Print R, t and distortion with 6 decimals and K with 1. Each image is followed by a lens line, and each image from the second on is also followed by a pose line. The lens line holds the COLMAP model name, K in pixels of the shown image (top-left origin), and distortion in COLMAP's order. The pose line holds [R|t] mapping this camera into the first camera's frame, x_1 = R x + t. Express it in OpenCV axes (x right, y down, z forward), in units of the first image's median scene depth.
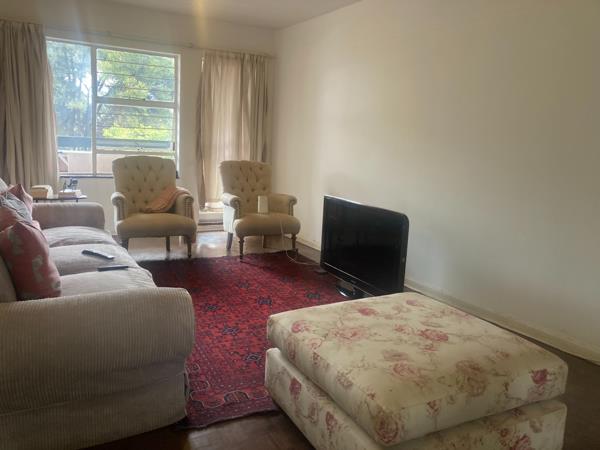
lens RADIAL K [[467.5, 0, 300.0], [0, 467.5, 225.0], [0, 0, 1]] dist [0.082210, -0.107059]
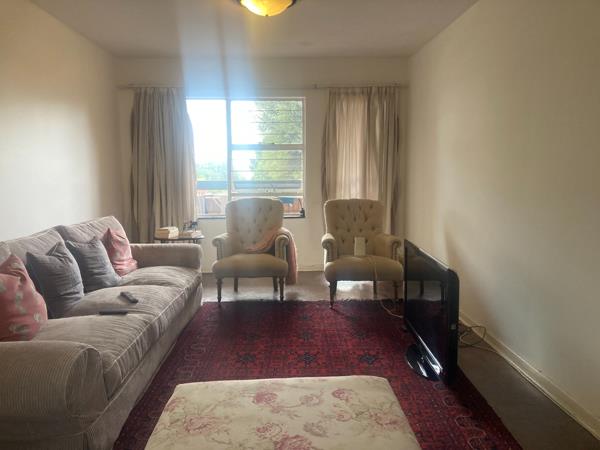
lens RADIAL K [[478.2, 0, 300.0], [0, 478.2, 225.0], [0, 0, 1]] dist [0.034262, -0.003549]
pose [[0.895125, -0.001213, -0.445813, 0.242858], [-0.028994, 0.997721, -0.060930, -0.027316], [0.444871, 0.067465, 0.893050, 0.113376]]
